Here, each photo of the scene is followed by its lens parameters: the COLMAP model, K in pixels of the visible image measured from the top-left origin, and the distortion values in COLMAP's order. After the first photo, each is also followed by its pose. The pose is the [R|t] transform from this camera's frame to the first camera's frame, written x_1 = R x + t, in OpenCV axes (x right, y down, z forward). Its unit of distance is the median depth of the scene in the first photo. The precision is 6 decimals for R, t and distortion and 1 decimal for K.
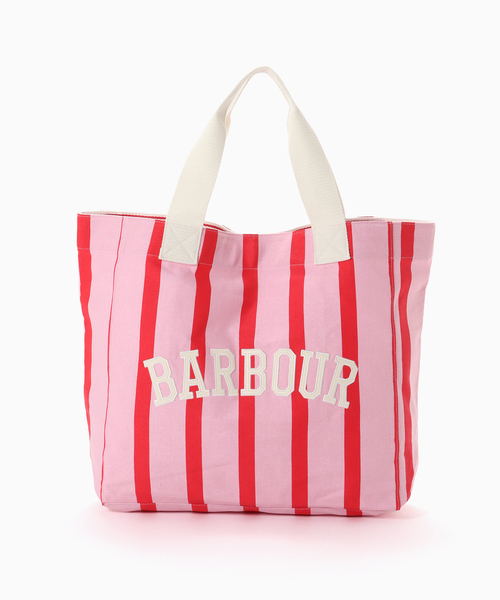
lens RADIAL K [[999.4, 0, 250.0], [0, 999.4, 297.1], [0, 0, 1]] dist [-0.056601, 0.000000]
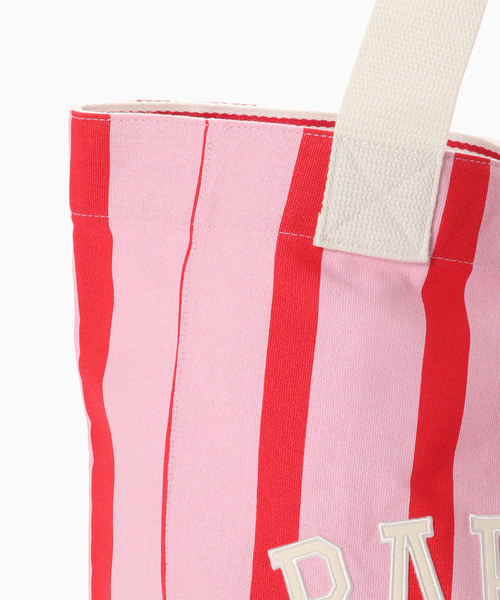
lens RADIAL K [[2521.3, 0, 249.9], [0, 2521.3, 299.8], [0, 0, 1]] dist [0.101952, 0.000000]
pose [[0.992815, -0.002983, -0.119626, -0.011475], [0.000289, 0.999746, -0.022533, -0.000849], [0.119663, 0.022337, 0.992563, 0.157666]]
